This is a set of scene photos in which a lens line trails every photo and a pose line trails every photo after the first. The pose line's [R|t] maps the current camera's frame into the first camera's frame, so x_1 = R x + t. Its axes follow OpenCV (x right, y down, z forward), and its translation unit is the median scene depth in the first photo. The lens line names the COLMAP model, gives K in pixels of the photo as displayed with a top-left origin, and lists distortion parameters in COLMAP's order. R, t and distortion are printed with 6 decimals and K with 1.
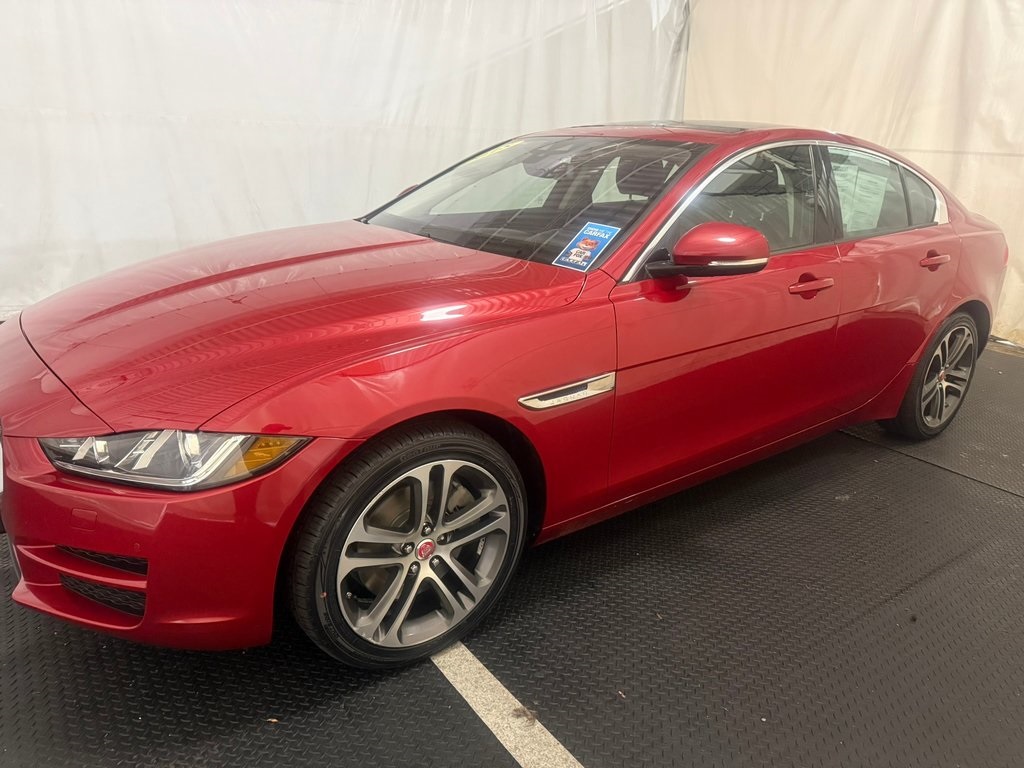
lens RADIAL K [[715.6, 0, 517.2], [0, 715.6, 386.5], [0, 0, 1]] dist [-0.003496, -0.006126]
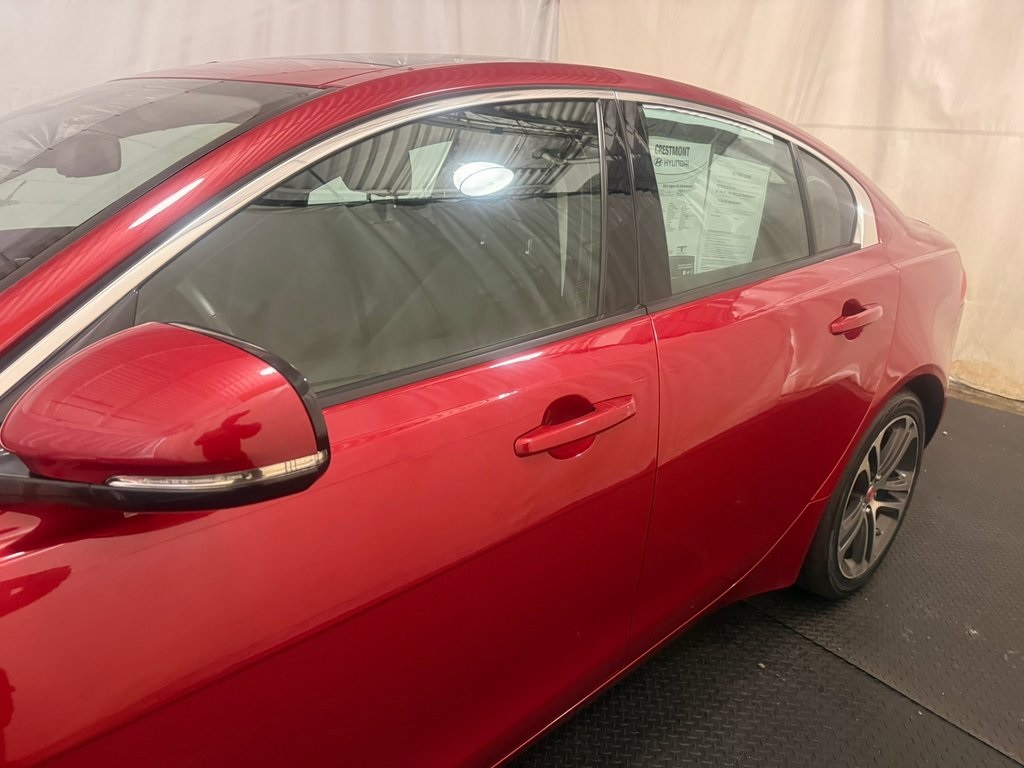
lens RADIAL K [[715.6, 0, 511.6], [0, 715.6, 376.4], [0, 0, 1]] dist [-0.003496, -0.006126]
pose [[0.996674, -0.022835, 0.078229, 0.277003], [0.021809, 0.999665, 0.013944, -0.145529], [-0.078521, -0.012191, 0.996838, 0.473488]]
